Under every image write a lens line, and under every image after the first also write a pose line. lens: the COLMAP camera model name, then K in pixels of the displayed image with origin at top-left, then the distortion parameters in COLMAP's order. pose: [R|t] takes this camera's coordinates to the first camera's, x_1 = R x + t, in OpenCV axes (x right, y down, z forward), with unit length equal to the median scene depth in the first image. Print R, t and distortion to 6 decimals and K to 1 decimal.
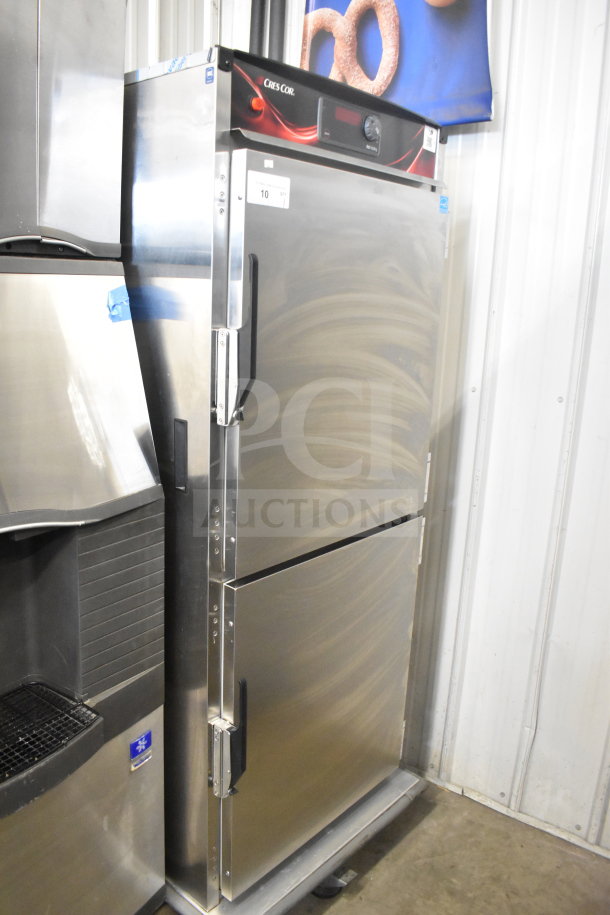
lens RADIAL K [[721.1, 0, 301.8], [0, 721.1, 460.1], [0, 0, 1]] dist [-0.081898, -0.005206]
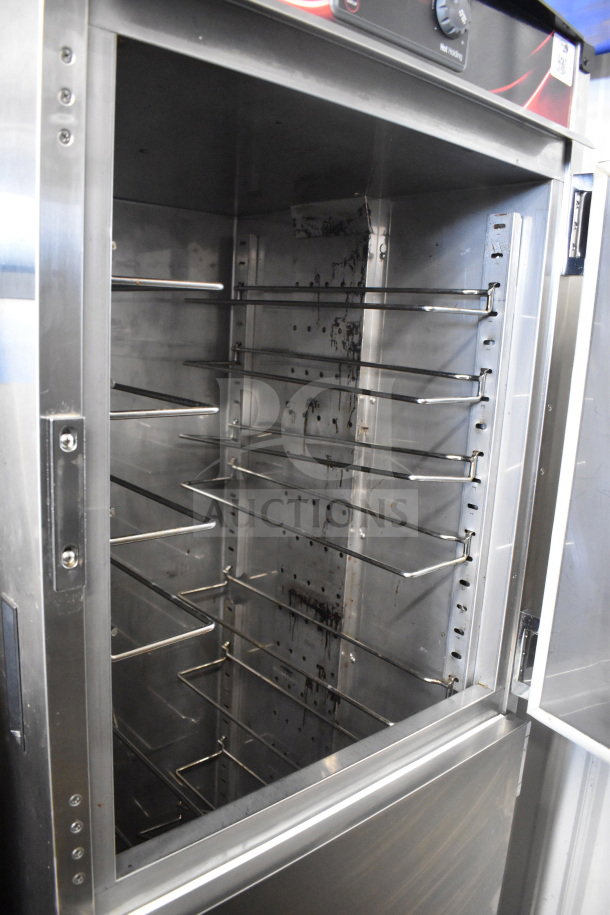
lens RADIAL K [[721.1, 0, 308.9], [0, 721.1, 456.5], [0, 0, 1]] dist [-0.081898, -0.005206]
pose [[0.991955, 0.037881, -0.120790, 0.062312], [-0.043972, 0.997871, -0.048168, -0.111592], [0.118708, 0.053092, 0.991509, 0.459672]]
